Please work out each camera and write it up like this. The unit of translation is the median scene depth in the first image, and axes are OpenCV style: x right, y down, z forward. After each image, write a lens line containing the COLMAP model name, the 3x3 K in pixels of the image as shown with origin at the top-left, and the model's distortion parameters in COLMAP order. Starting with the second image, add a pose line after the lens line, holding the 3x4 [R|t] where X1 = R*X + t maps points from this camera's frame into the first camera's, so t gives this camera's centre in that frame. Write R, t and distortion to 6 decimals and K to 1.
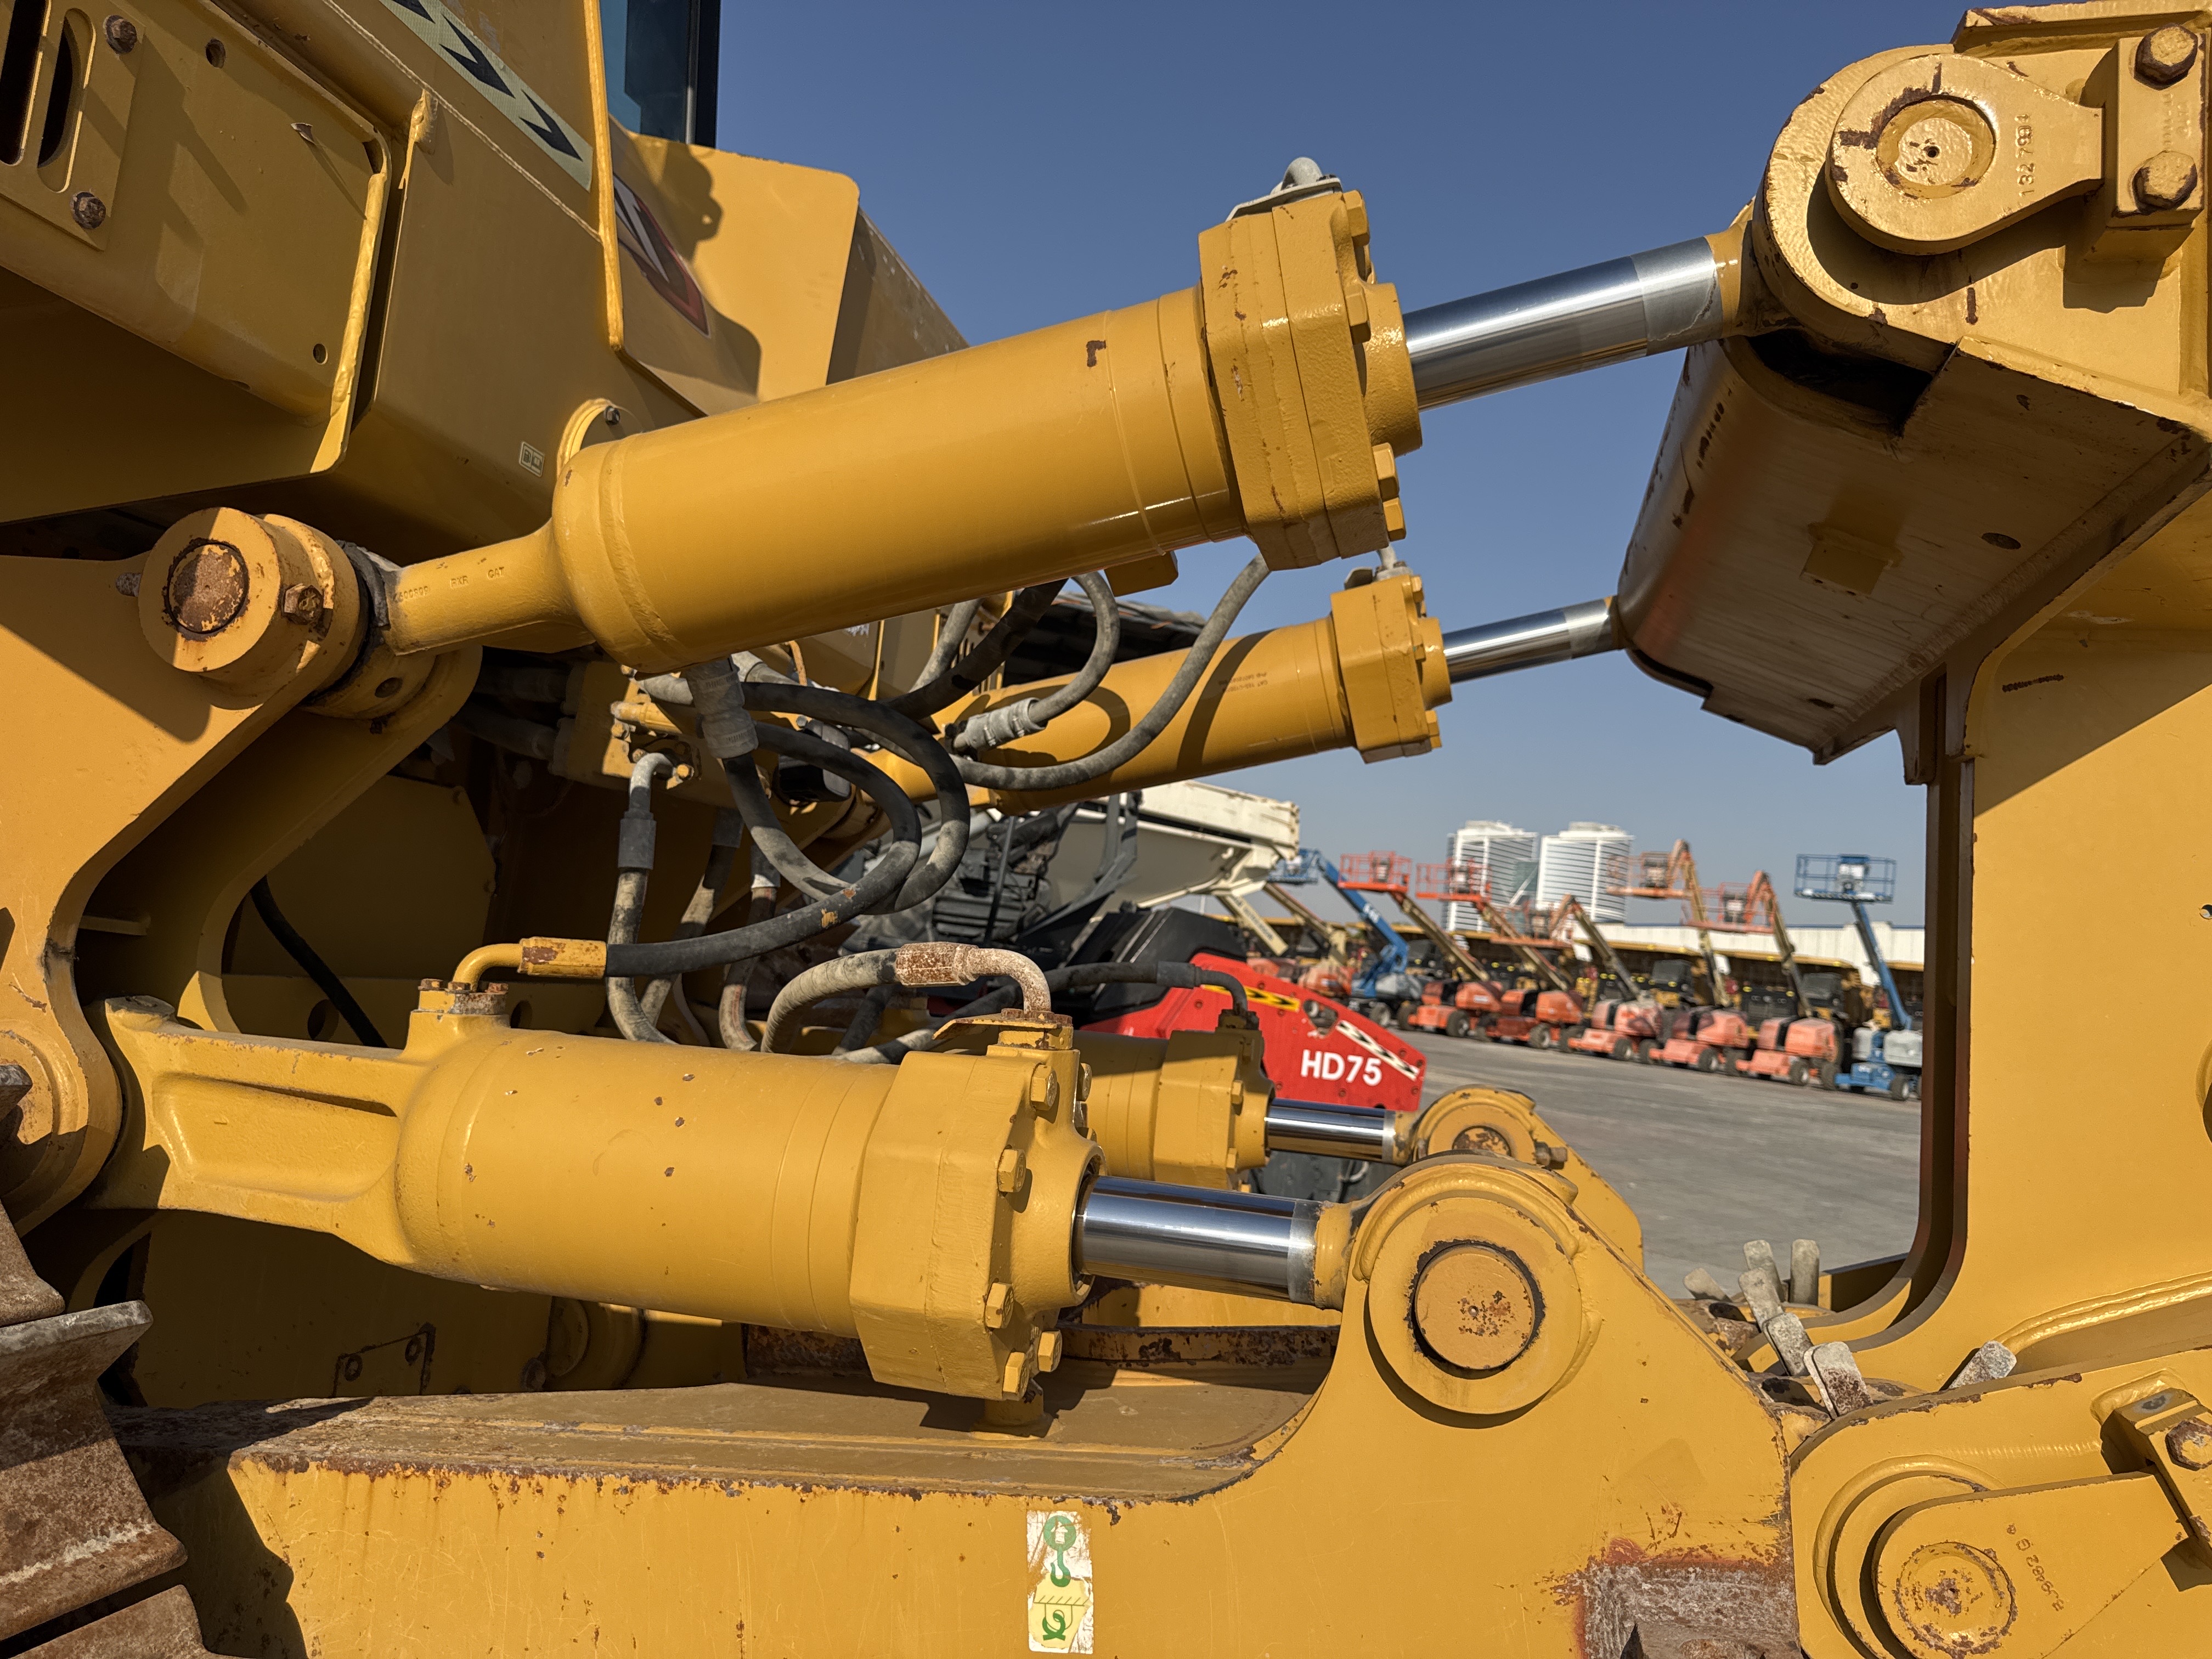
lens RADIAL K [[1581.8, 0, 1101.7], [0, 1581.8, 839.5], [0, 0, 1]] dist [0.016810, -0.032179]
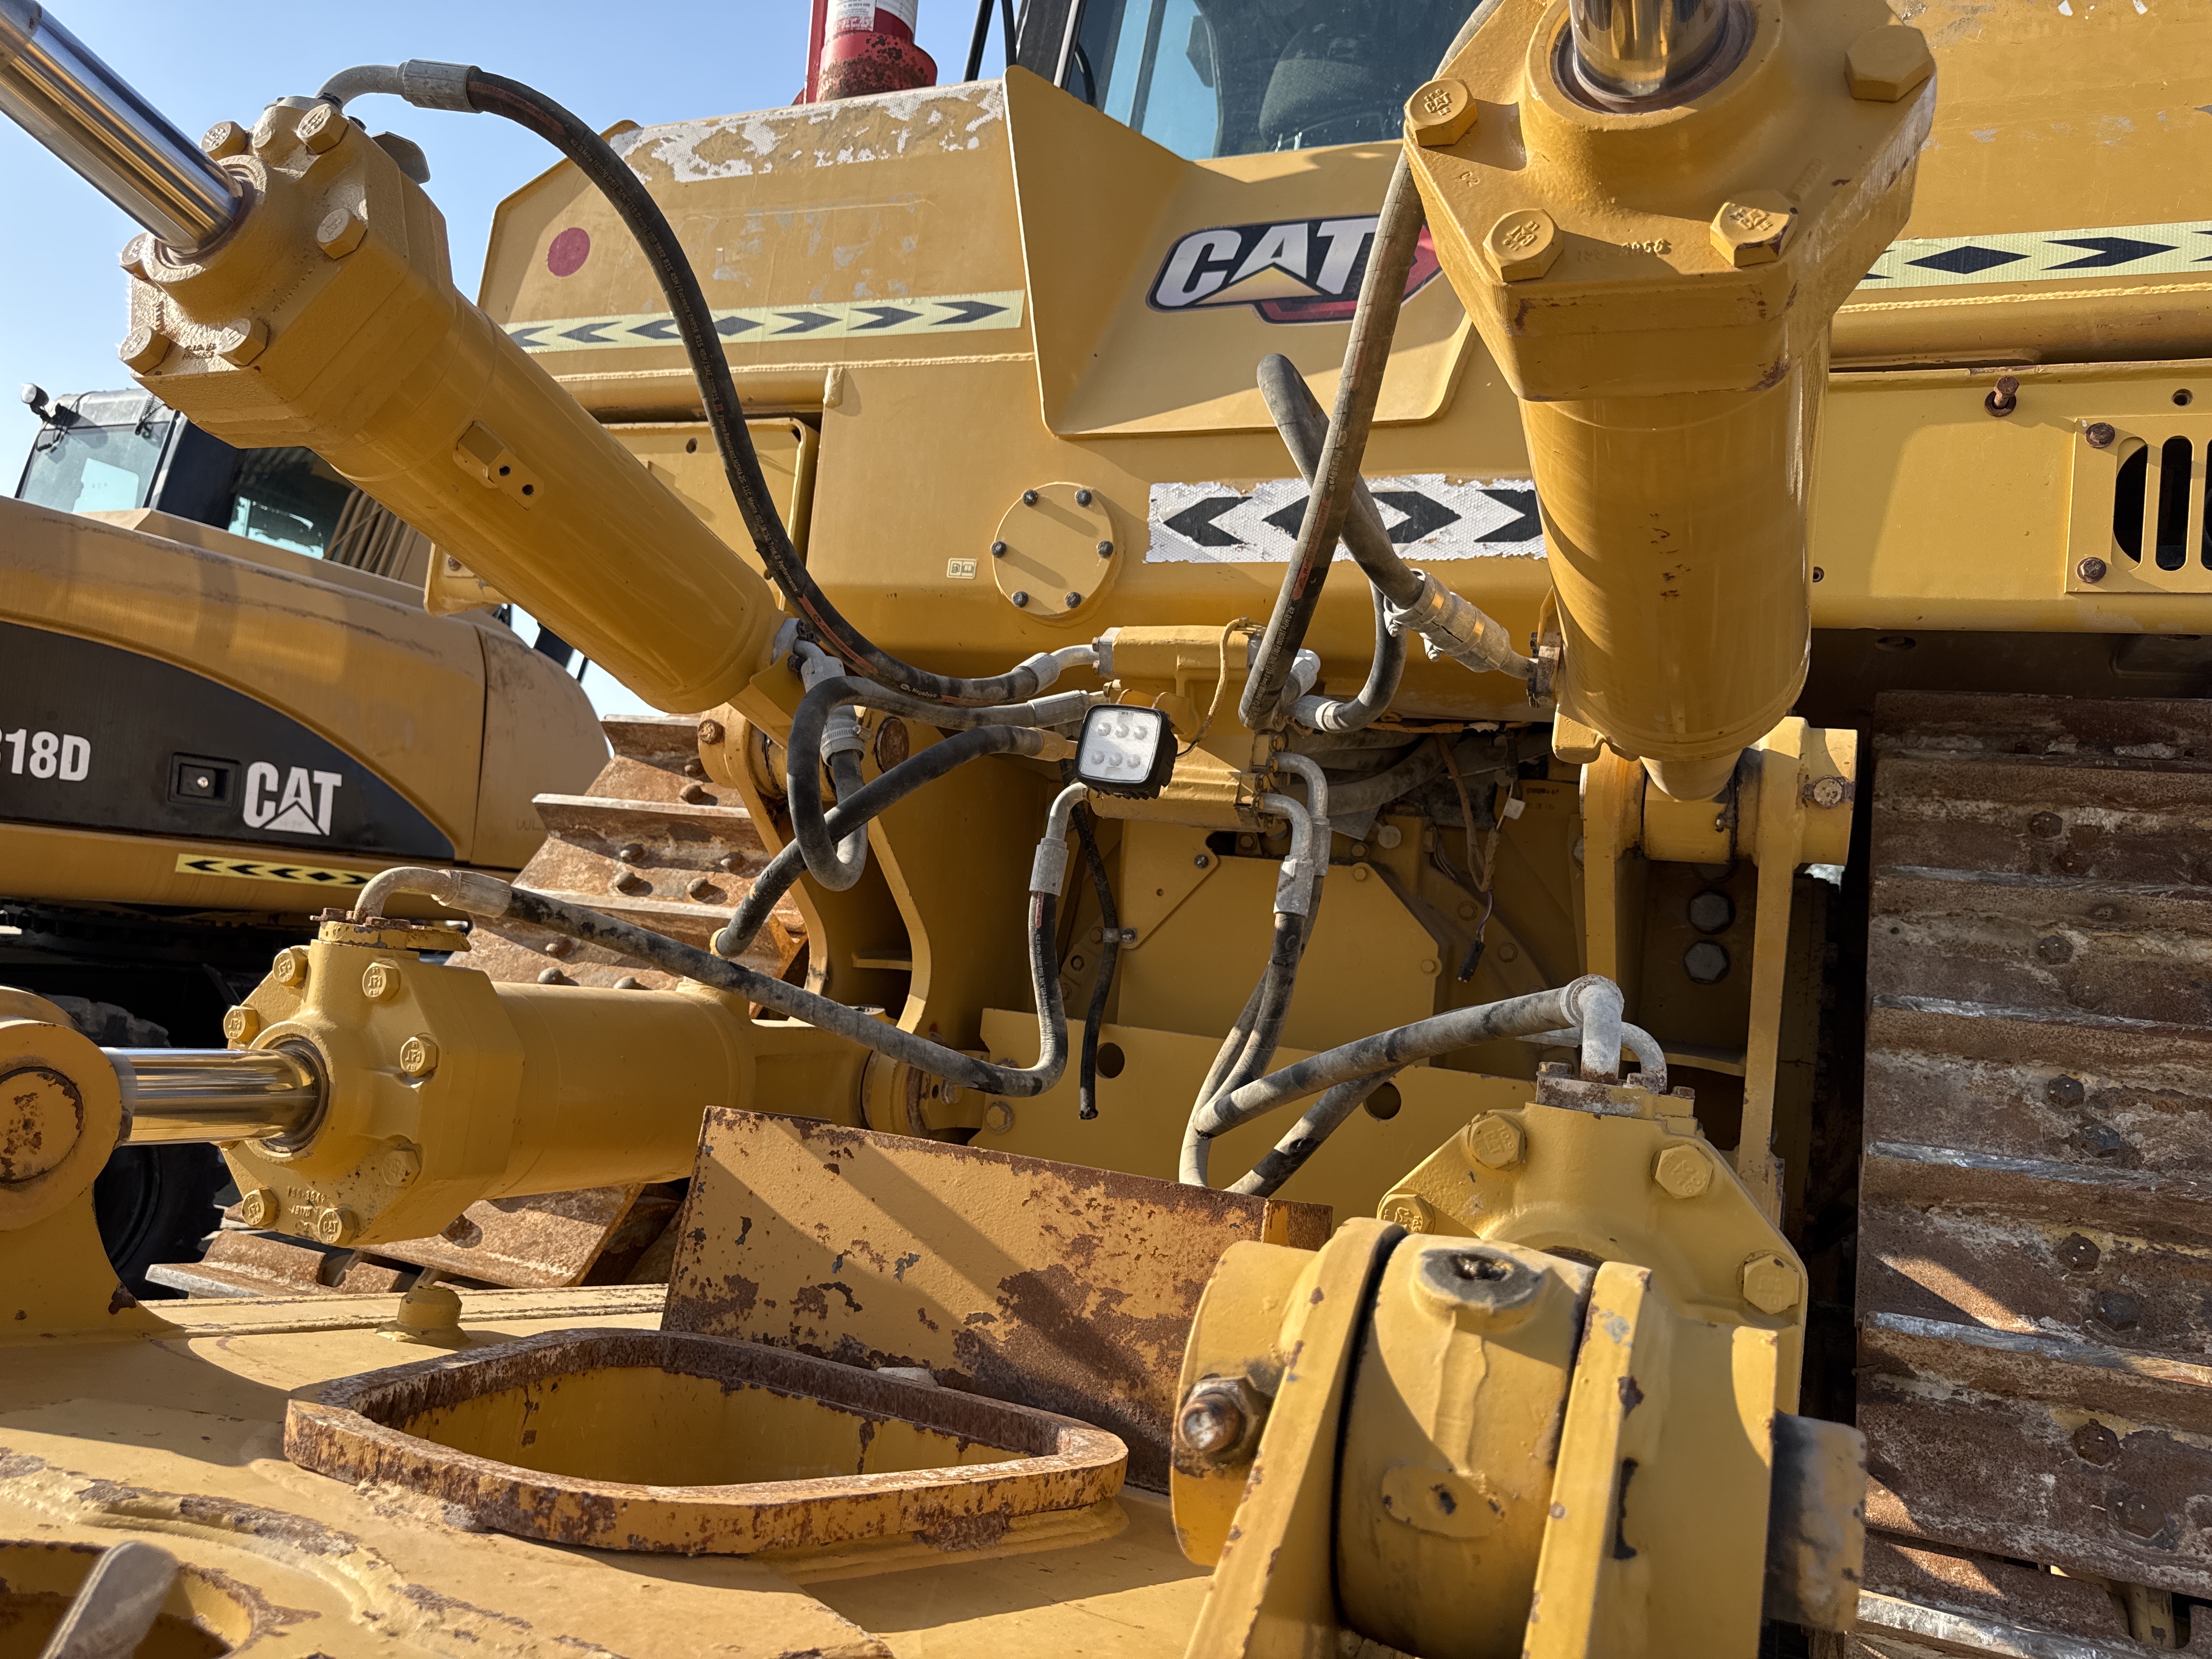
lens RADIAL K [[1558.3, 0, 1088.4], [0, 1558.3, 848.8], [0, 0, 1]] dist [0.037315, -0.041340]
pose [[-0.144751, -0.183020, -0.972394, 0.891788], [-0.044878, 0.982948, -0.178326, 0.218415], [0.988450, 0.017827, -0.150496, 1.506665]]
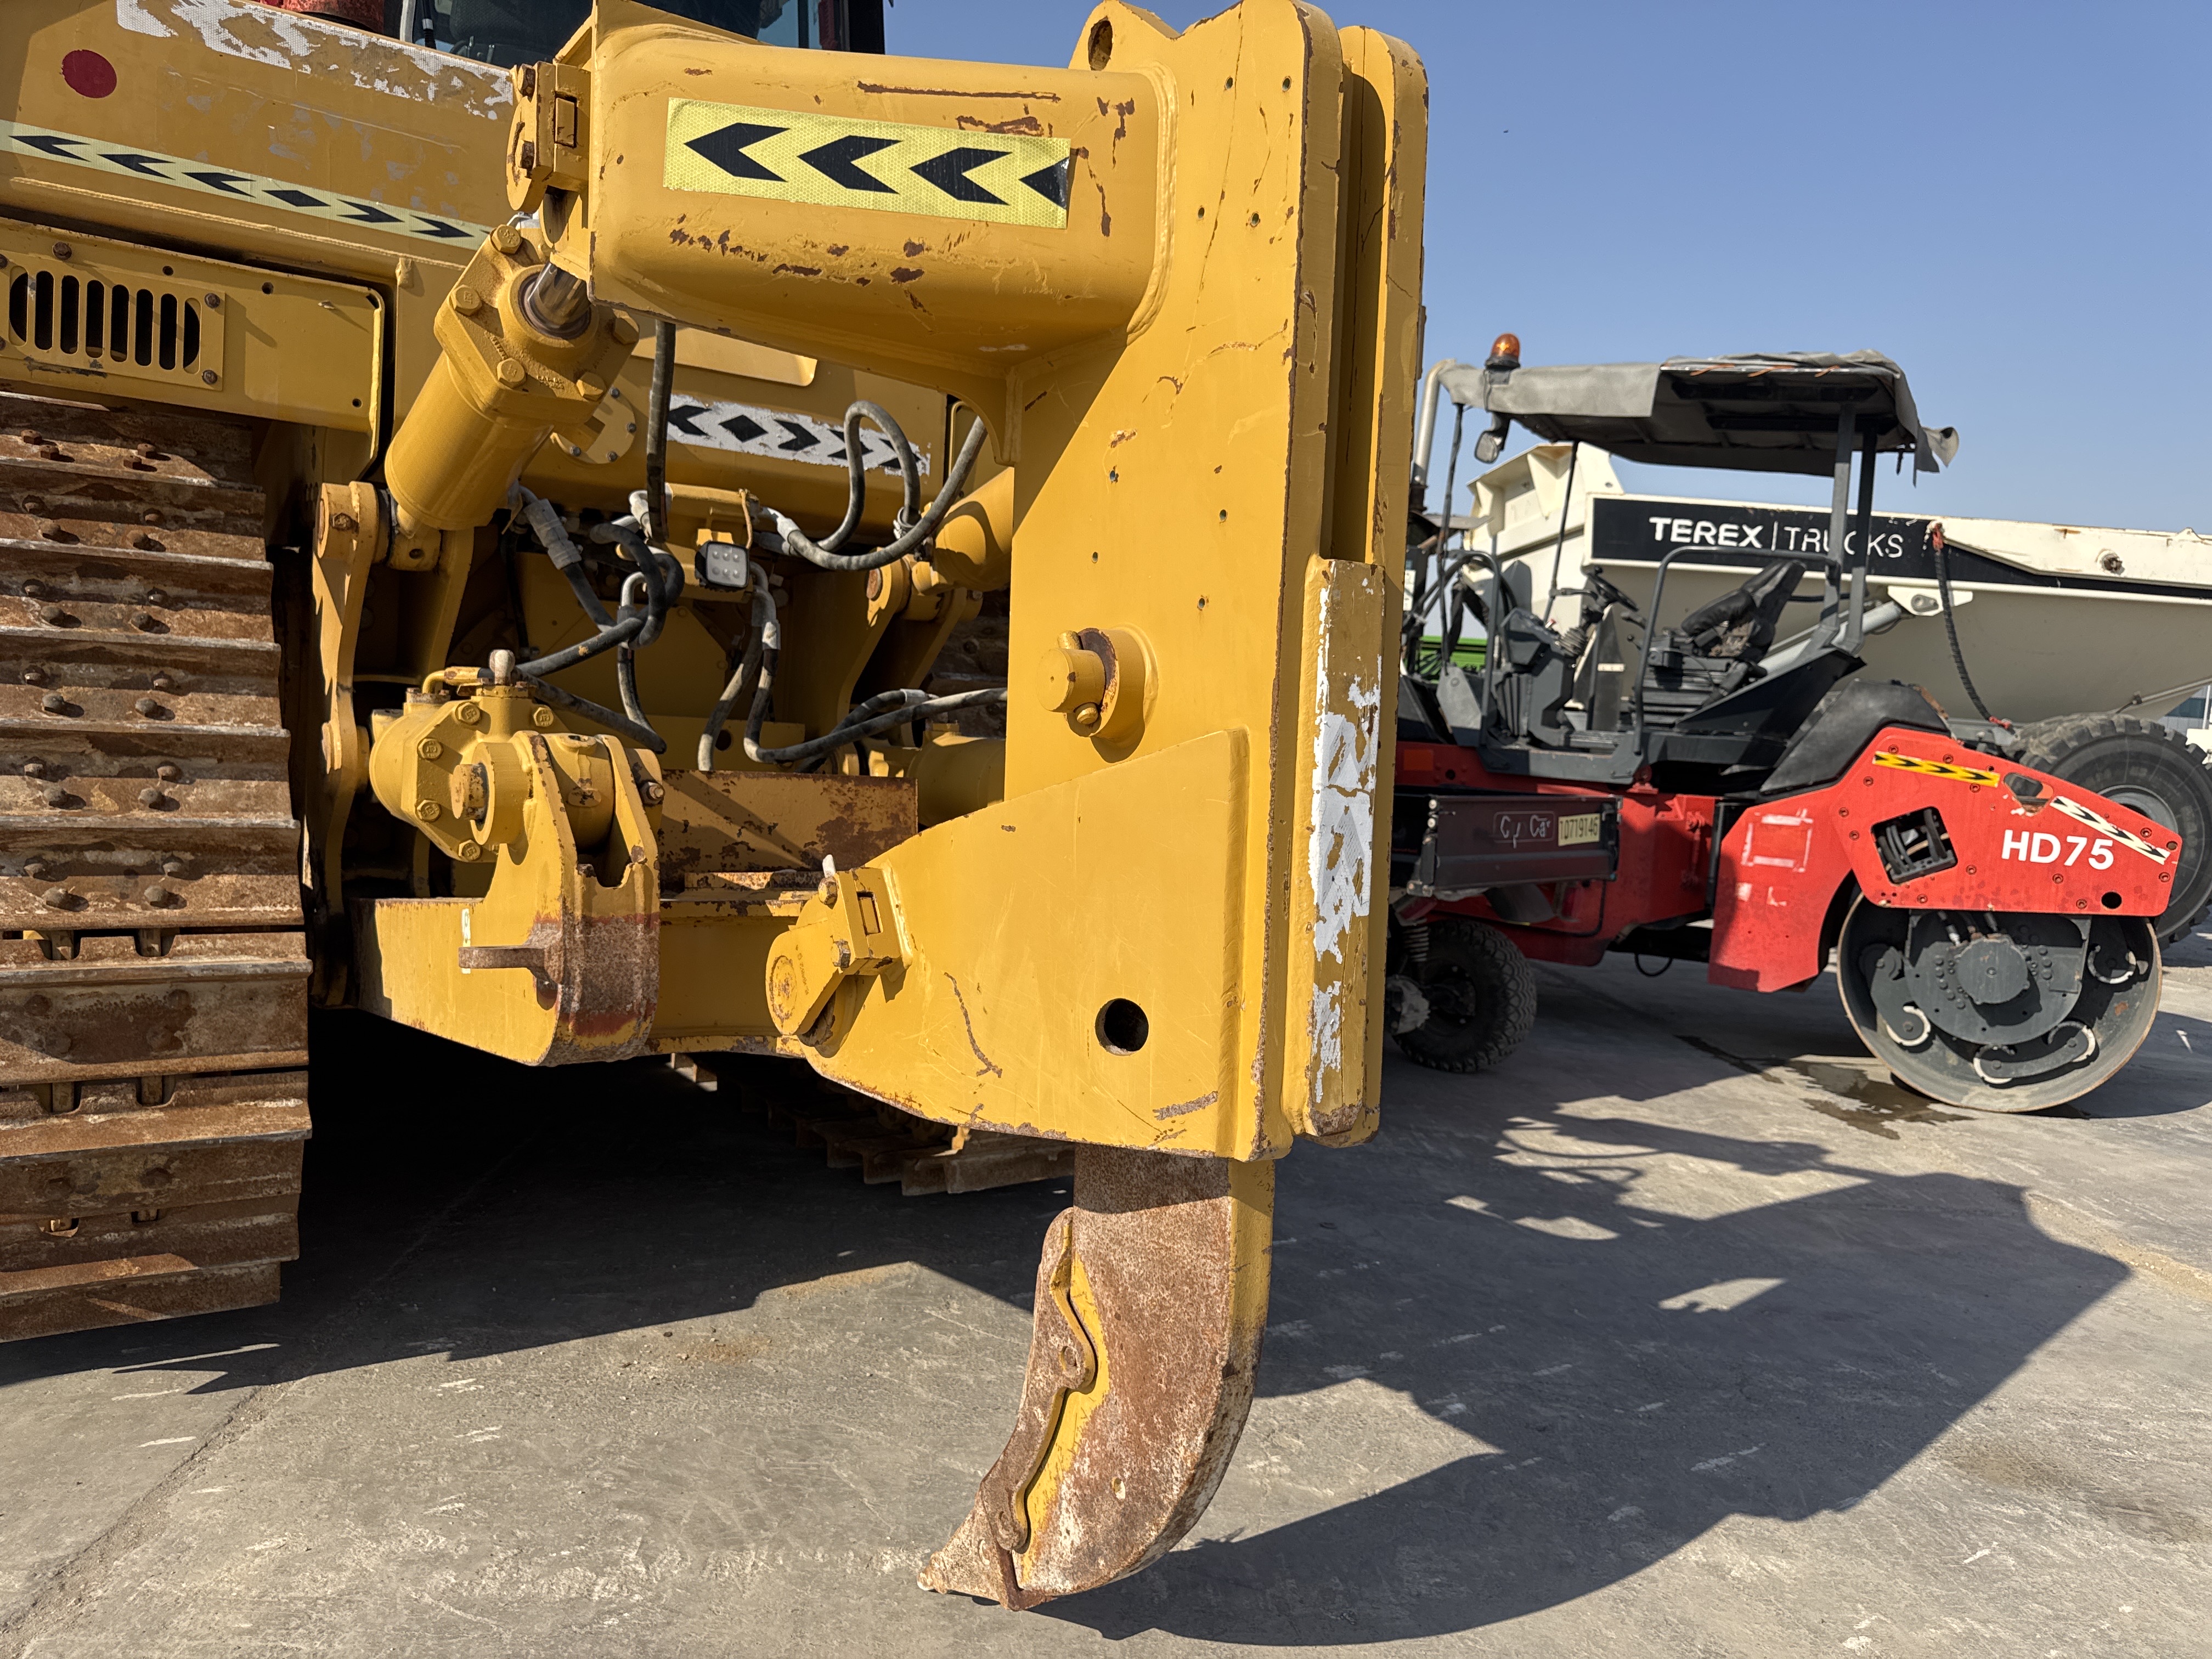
lens RADIAL K [[1583.5, 0, 1117.3], [0, 1583.5, 842.7], [0, 0, 1]] dist [-0.000384, -0.003317]
pose [[0.752077, -0.001804, -0.659073, 1.667474], [0.067585, 0.994936, 0.074399, 0.195395], [0.655601, -0.100497, 0.748390, -0.000810]]
